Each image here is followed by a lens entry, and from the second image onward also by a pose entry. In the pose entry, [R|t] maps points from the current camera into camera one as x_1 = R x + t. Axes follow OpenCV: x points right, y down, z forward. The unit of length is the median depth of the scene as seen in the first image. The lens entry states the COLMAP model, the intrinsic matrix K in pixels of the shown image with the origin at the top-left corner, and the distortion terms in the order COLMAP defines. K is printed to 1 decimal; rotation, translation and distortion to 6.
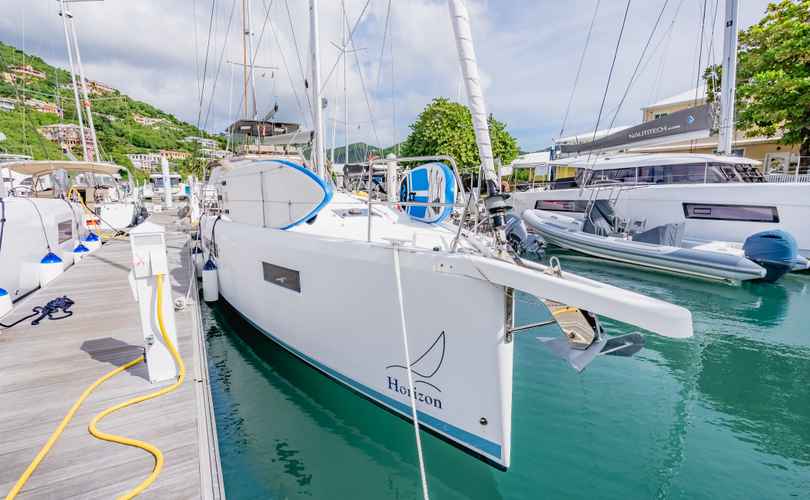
lens RADIAL K [[397.5, 0, 405.0], [0, 397.5, 250.0], [0, 0, 1]] dist [0.000127, 0.001209]
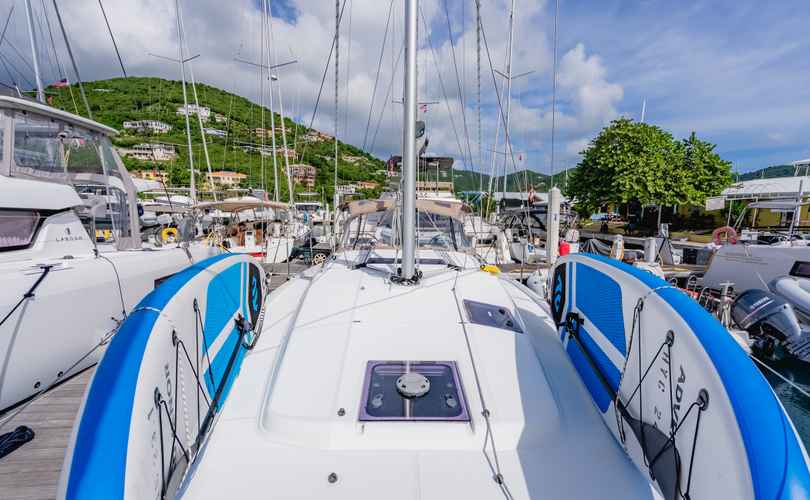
lens RADIAL K [[366.3, 0, 405.0], [0, 366.3, 250.0], [0, 0, 1]] dist [-0.002257, 0.000076]
pose [[0.913218, 0.055168, -0.403719, -0.003711], [-0.076148, 0.996443, -0.036085, -0.035245], [0.400292, 0.063696, 0.914171, 0.104668]]
